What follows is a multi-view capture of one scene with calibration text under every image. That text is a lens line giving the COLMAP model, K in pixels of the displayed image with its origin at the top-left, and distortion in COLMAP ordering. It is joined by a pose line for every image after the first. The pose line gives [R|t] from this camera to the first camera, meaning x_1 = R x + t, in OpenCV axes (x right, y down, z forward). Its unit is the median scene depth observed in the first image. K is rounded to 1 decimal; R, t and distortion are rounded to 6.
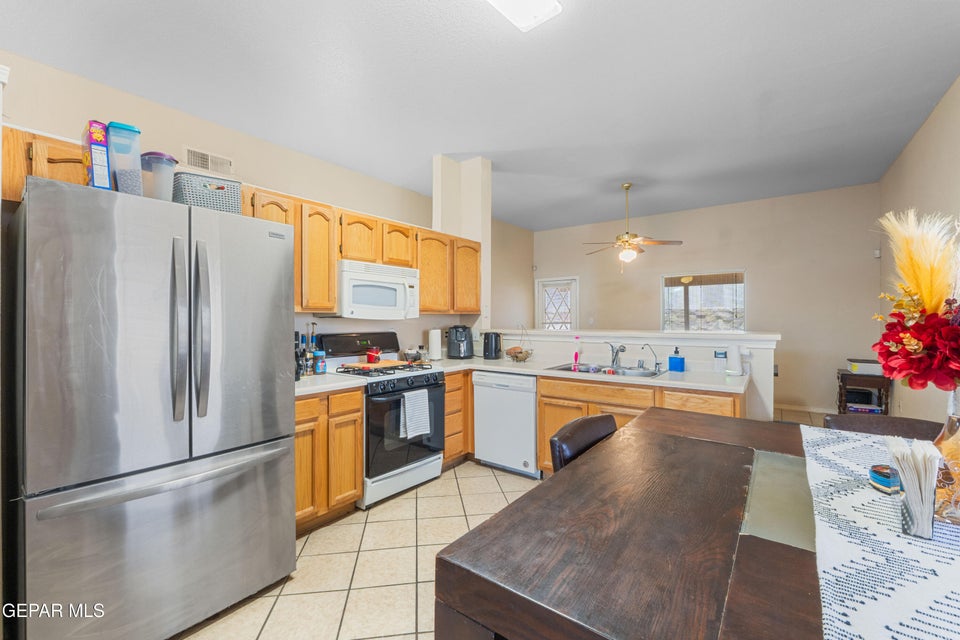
lens RADIAL K [[408.5, 0, 477.5], [0, 408.5, 320.3], [0, 0, 1]] dist [-0.009727, 0.001614]
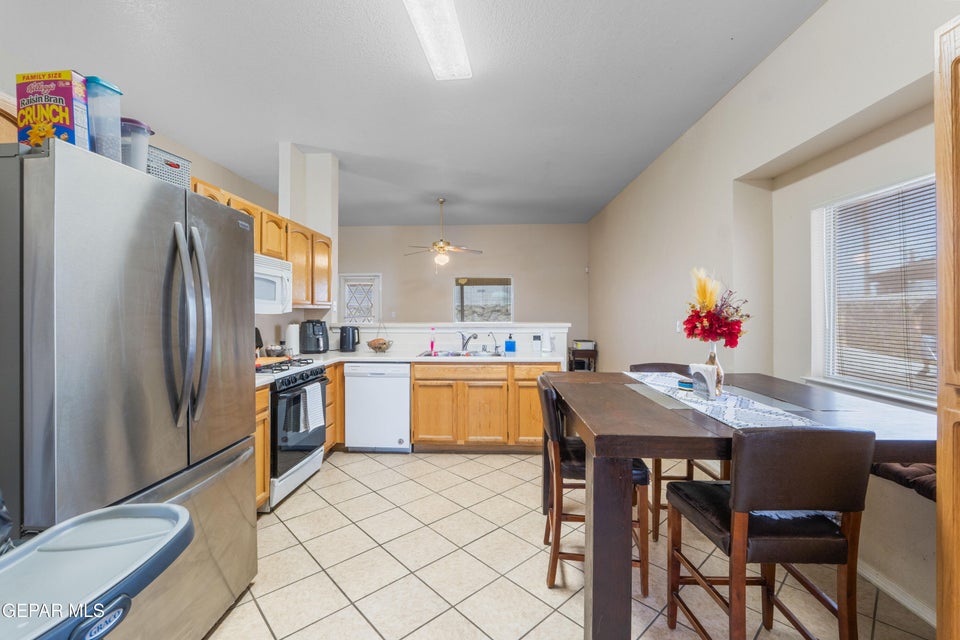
lens RADIAL K [[408.5, 0, 477.2], [0, 408.5, 311.6], [0, 0, 1]] dist [-0.009727, 0.001614]
pose [[0.825483, 0.001056, 0.564427, -0.343248], [0.002927, 0.999977, -0.006153, -0.000096], [-0.564420, 0.006732, 0.825460, -0.057603]]
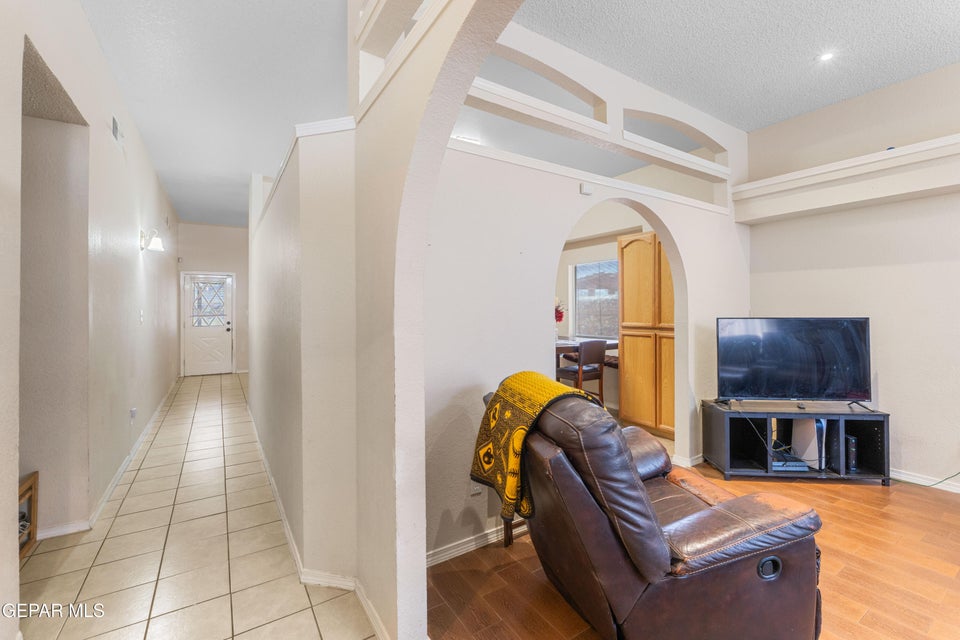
lens RADIAL K [[408.5, 0, 479.3], [0, 408.5, 304.1], [0, 0, 1]] dist [-0.009727, 0.001614]
pose [[0.353166, 0.010608, 0.935500, -1.272241], [0.009815, 0.999839, -0.015043, 0.000519], [-0.935509, 0.014494, 0.353005, -0.041794]]
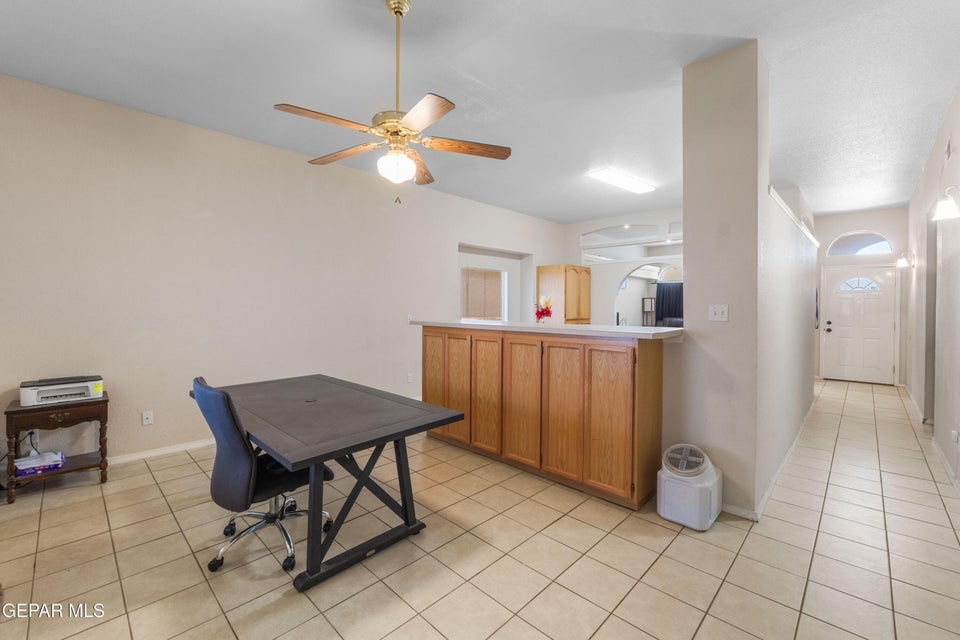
lens RADIAL K [[408.5, 0, 478.1], [0, 408.5, 312.0], [0, 0, 1]] dist [-0.009727, 0.001614]
pose [[-0.992243, -0.004869, 0.124220, 0.358518], [-0.002340, 0.999787, 0.020498, -0.026271], [-0.124294, 0.020049, -0.992043, 2.259885]]
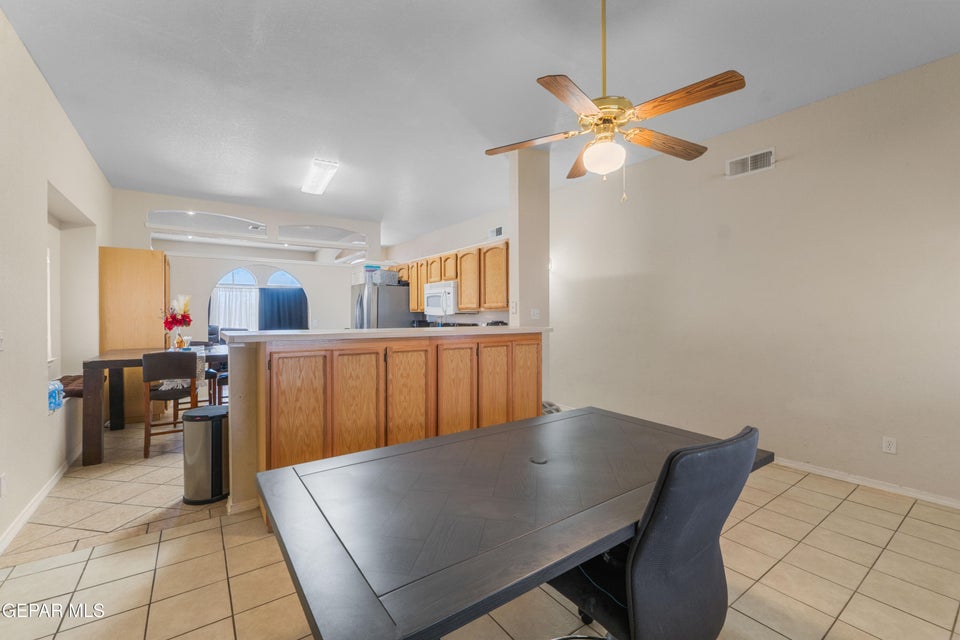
lens RADIAL K [[408.5, 0, 476.7], [0, 408.5, 319.9], [0, 0, 1]] dist [-0.009727, 0.001614]
pose [[-0.315206, 0.013994, -0.948920, 1.256634], [-0.002970, 0.999872, 0.015732, -0.009460], [0.949019, 0.007778, -0.315124, 1.605143]]
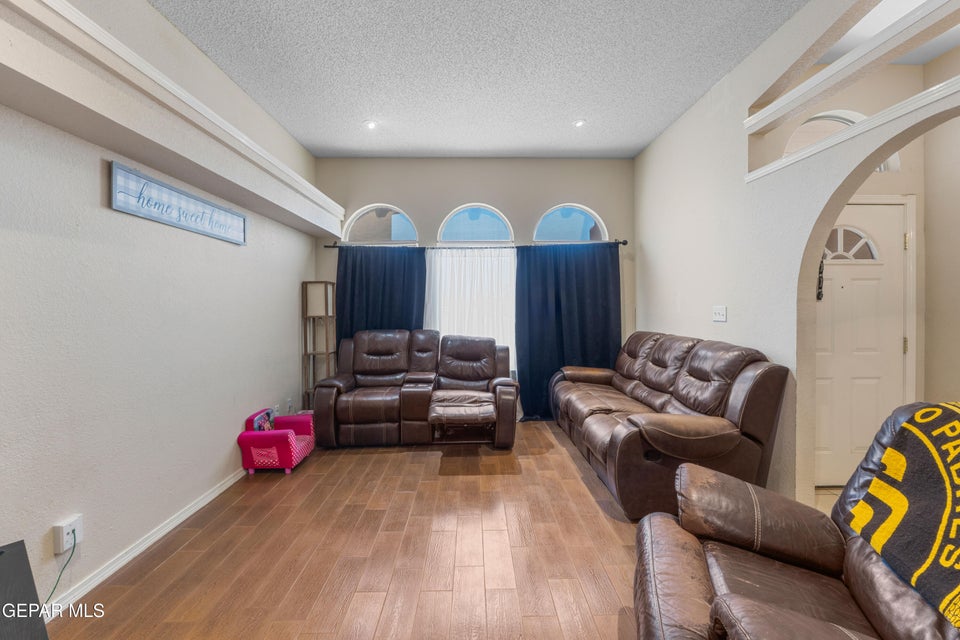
lens RADIAL K [[408.5, 0, 476.8], [0, 408.5, 306.0], [0, 0, 1]] dist [-0.009727, 0.001614]
pose [[-0.797805, 0.006203, -0.602883, -0.245722], [0.002812, 0.999974, 0.006568, -0.006753], [0.602909, 0.003545, -0.797802, 0.056501]]
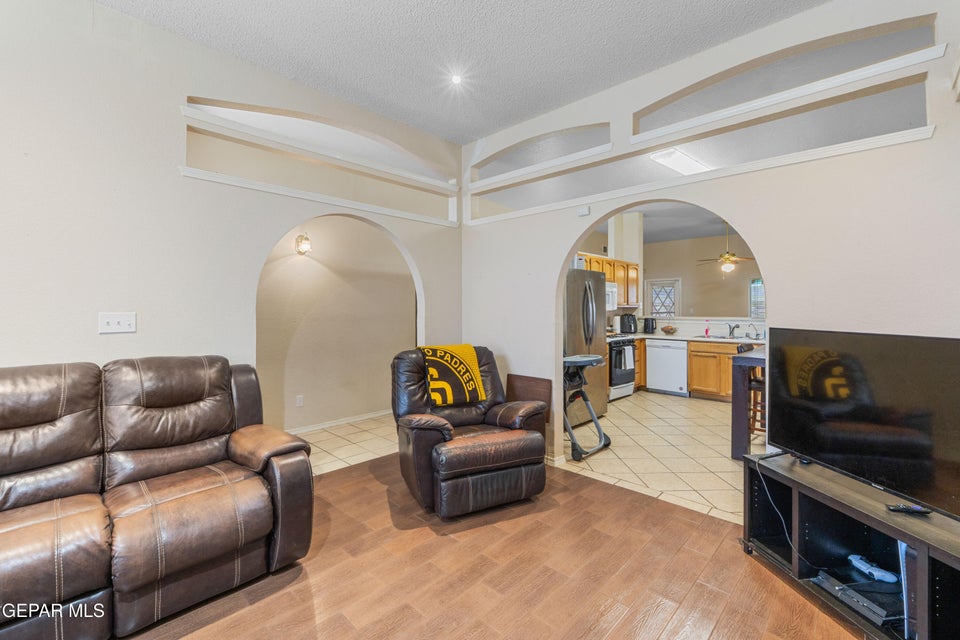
lens RADIAL K [[408.5, 0, 475.7], [0, 408.5, 306.2], [0, 0, 1]] dist [-0.009727, 0.001614]
pose [[0.991264, -0.001132, -0.131891, -0.558677], [-0.000085, 0.999957, -0.009224, -0.004347], [0.131896, 0.009155, 0.991221, -0.956575]]
